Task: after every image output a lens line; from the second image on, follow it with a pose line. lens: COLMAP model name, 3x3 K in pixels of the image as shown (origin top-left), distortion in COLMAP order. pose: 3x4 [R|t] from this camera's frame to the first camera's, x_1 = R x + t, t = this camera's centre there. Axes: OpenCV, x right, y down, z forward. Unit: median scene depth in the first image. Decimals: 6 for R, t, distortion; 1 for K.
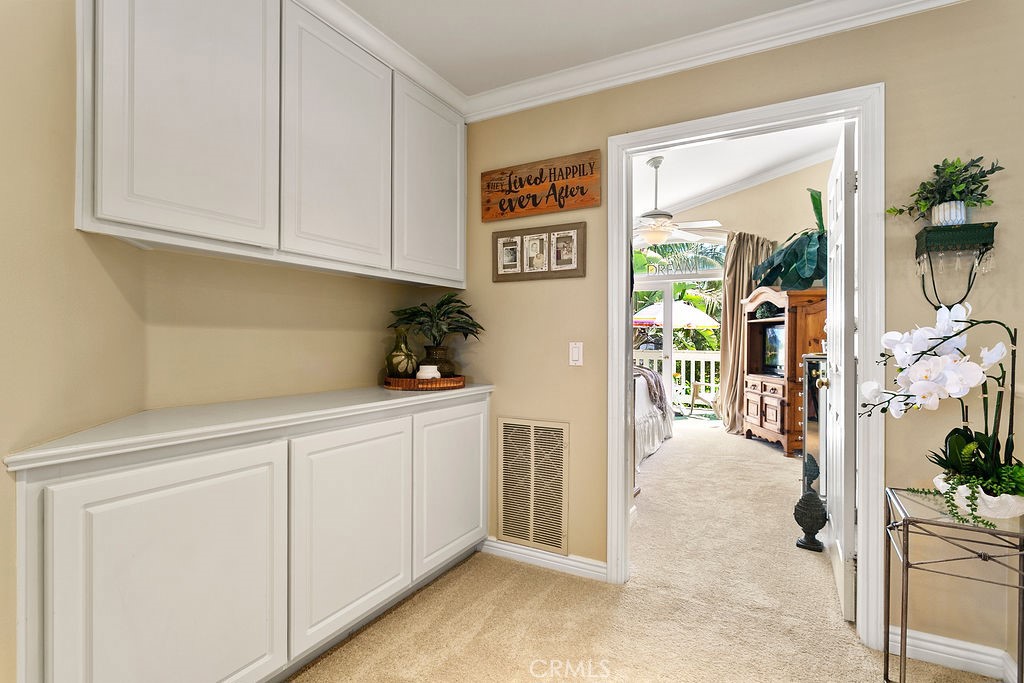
lens RADIAL K [[517.3, 0, 509.6], [0, 517.3, 344.1], [0, 0, 1]] dist [-0.006862, 0.004835]
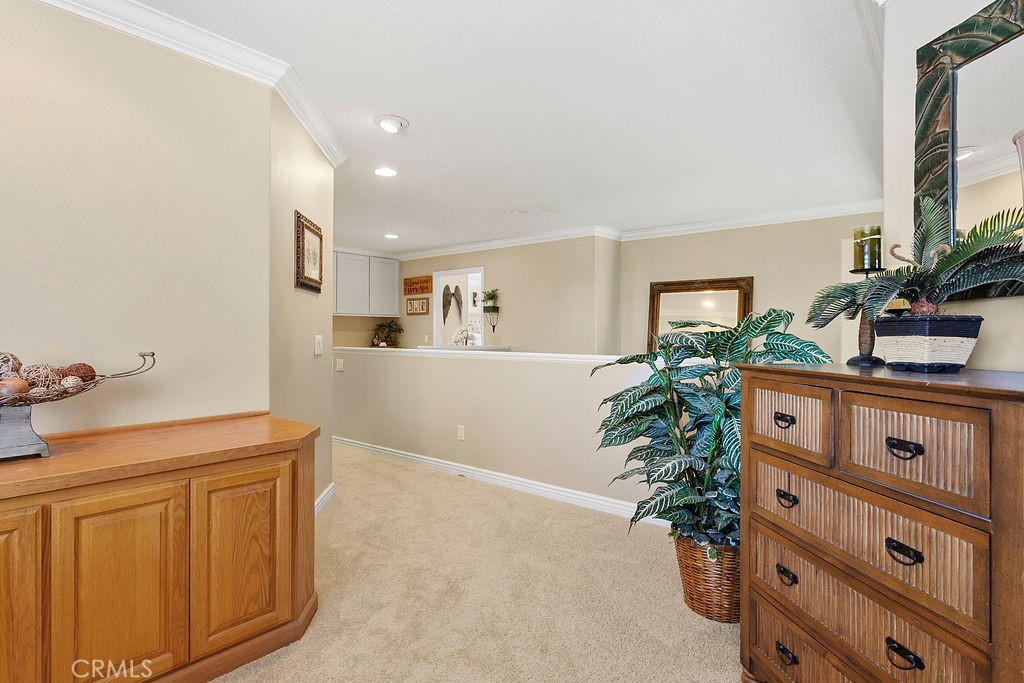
lens RADIAL K [[517.3, 0, 512.0], [0, 517.3, 336.1], [0, 0, 1]] dist [-0.006862, 0.004835]
pose [[0.982605, -0.000917, -0.185704, 1.182694], [0.001638, 0.999992, 0.003730, -0.008278], [0.185699, -0.003969, 0.982599, -1.943252]]
